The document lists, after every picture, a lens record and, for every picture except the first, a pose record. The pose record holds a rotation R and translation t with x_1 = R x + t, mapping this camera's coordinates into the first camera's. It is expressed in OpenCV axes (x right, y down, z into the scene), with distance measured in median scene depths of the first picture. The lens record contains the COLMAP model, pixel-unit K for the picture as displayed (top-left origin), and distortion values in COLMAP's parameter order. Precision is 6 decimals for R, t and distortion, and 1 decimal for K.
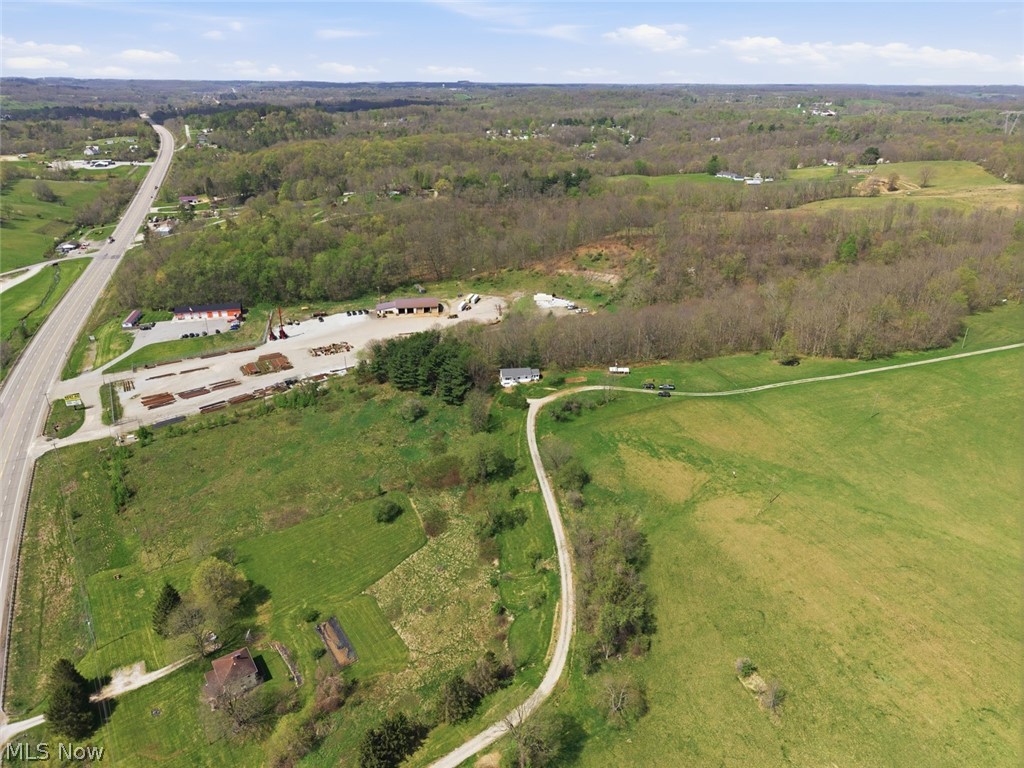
lens RADIAL K [[683.8, 0, 522.2], [0, 683.8, 387.7], [0, 0, 1]] dist [0.028118, -0.027757]
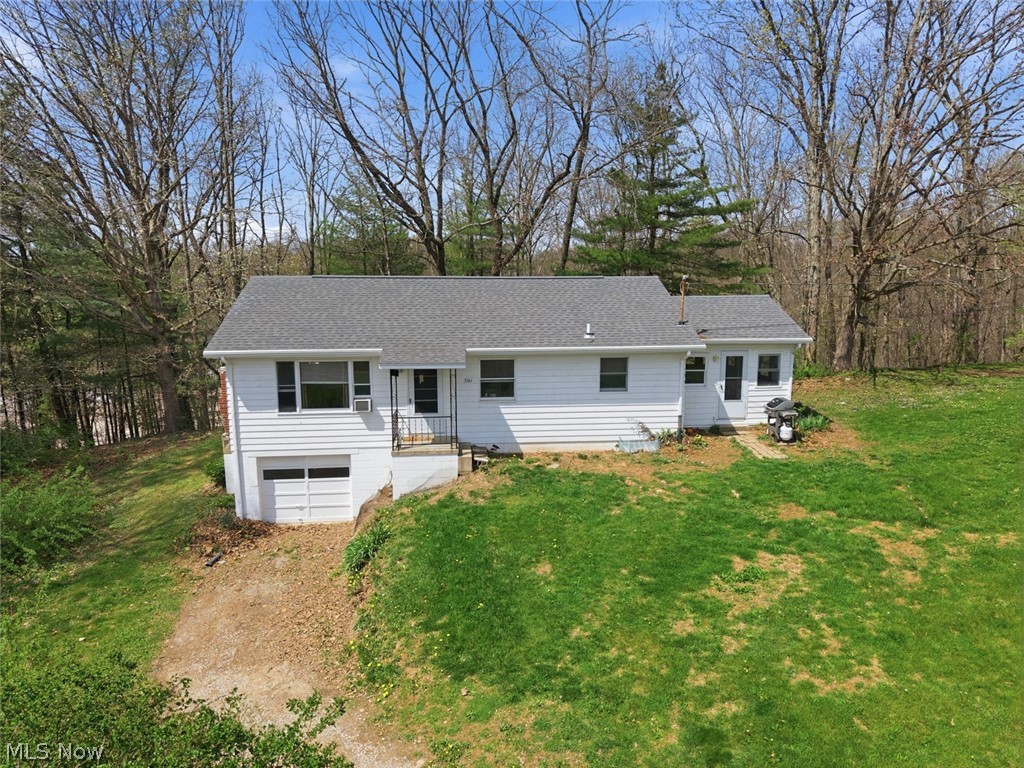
lens RADIAL K [[683.8, 0, 512.7], [0, 683.8, 385.9], [0, 0, 1]] dist [0.028118, -0.027757]
pose [[0.999408, -0.005430, -0.033978, -0.000882], [-0.003768, 0.964256, -0.264945, 0.002307], [0.034202, 0.264916, 0.963665, 0.773638]]
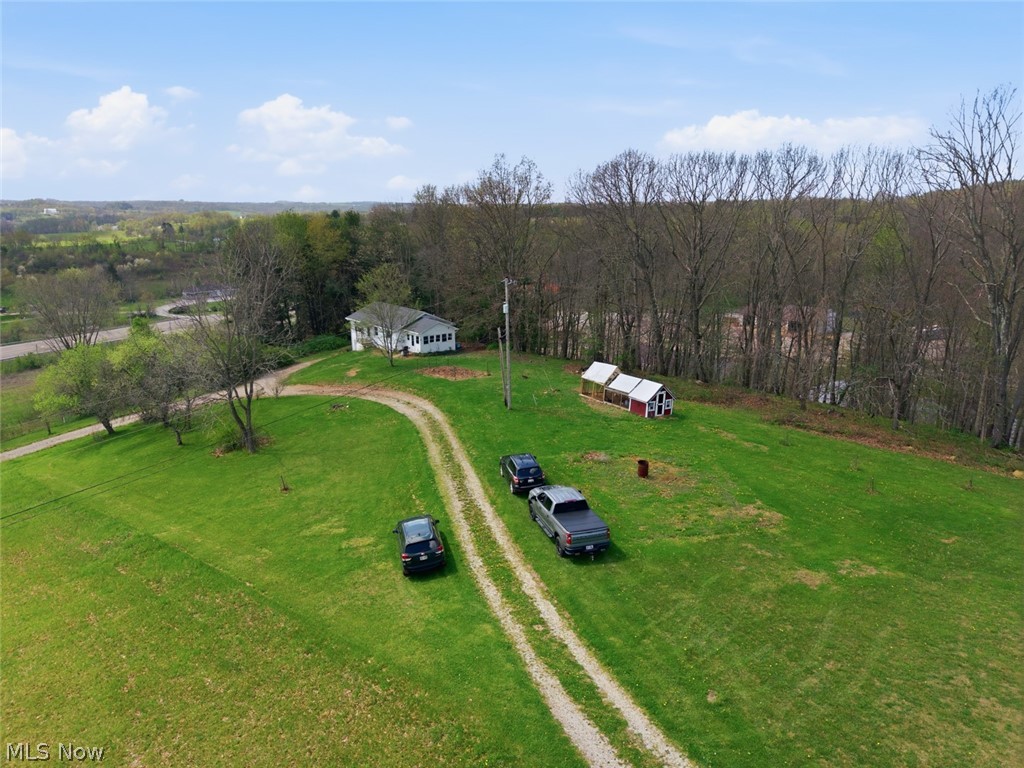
lens RADIAL K [[683.8, 0, 512.3], [0, 683.8, 379.5], [0, 0, 1]] dist [0.028118, -0.027757]
pose [[0.509001, 0.195928, -0.838171, 0.231170], [-0.365208, 0.930917, -0.004174, -0.013325], [0.779449, 0.308231, 0.545392, 0.732685]]
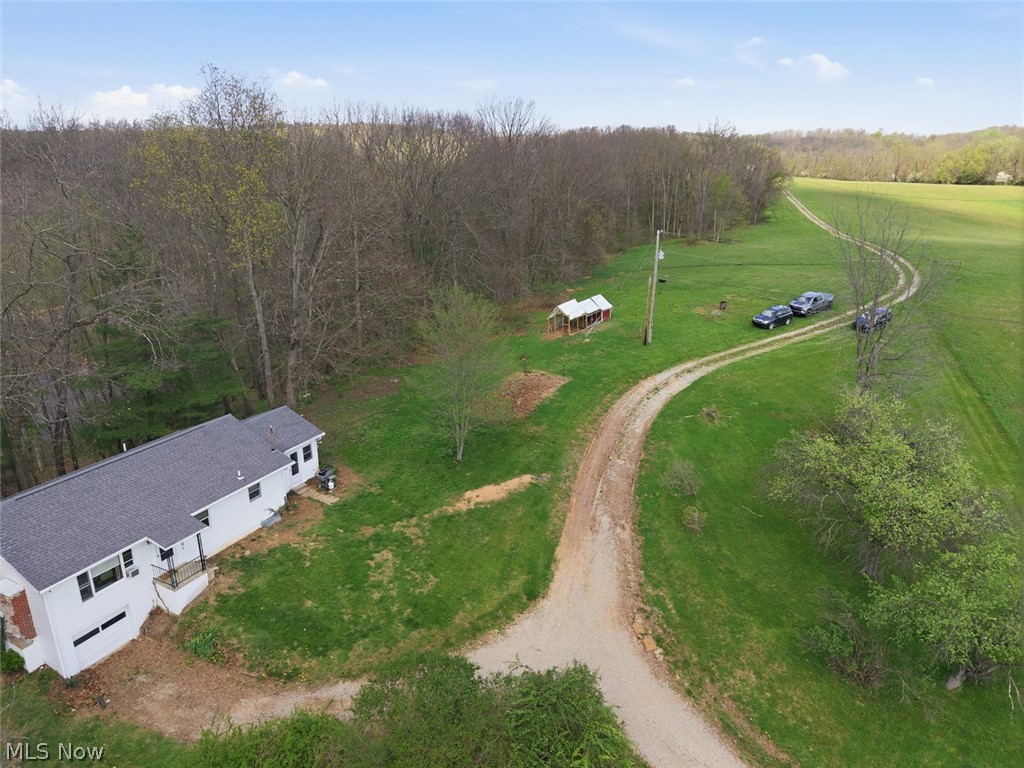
lens RADIAL K [[683.8, 0, 515.3], [0, 683.8, 394.4], [0, 0, 1]] dist [0.028118, -0.027757]
pose [[0.580596, -0.275063, 0.766322, -0.044844], [0.341605, 0.936652, 0.077388, -0.020636], [-0.739063, 0.216848, 0.637779, 0.731355]]
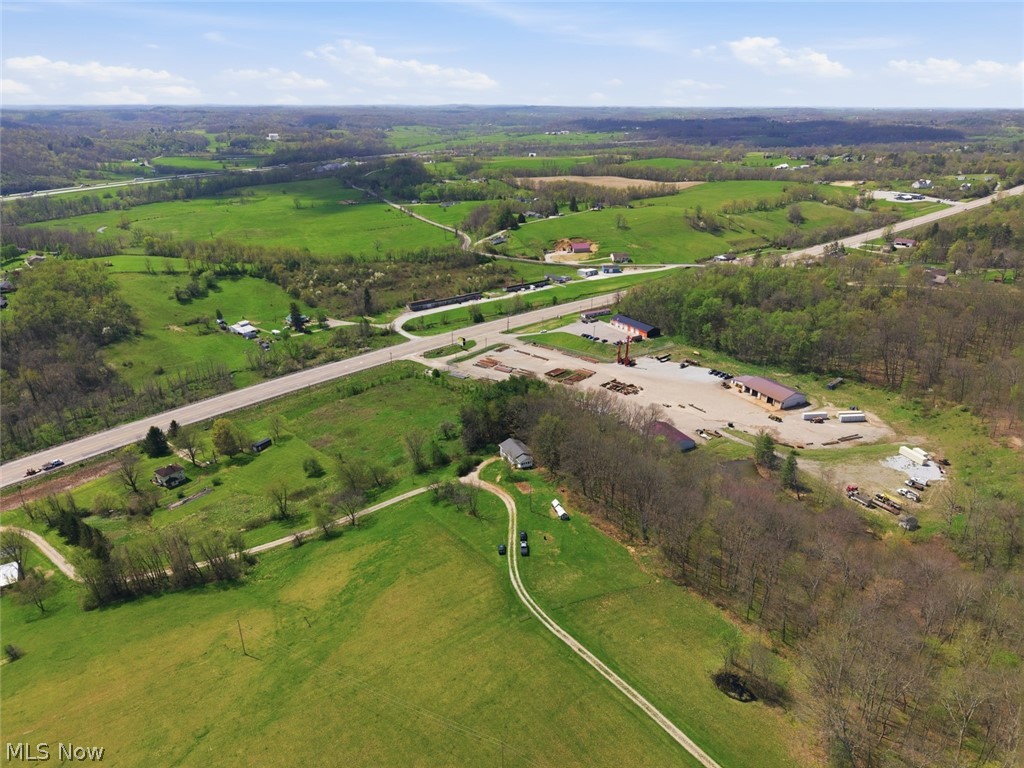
lens RADIAL K [[683.8, 0, 515.2], [0, 683.8, 380.3], [0, 0, 1]] dist [0.028118, -0.027757]
pose [[0.287829, 0.349236, -0.891733, 0.626255], [-0.395422, 0.891398, 0.221473, -0.249354], [0.872236, 0.288865, 0.394666, 0.517364]]
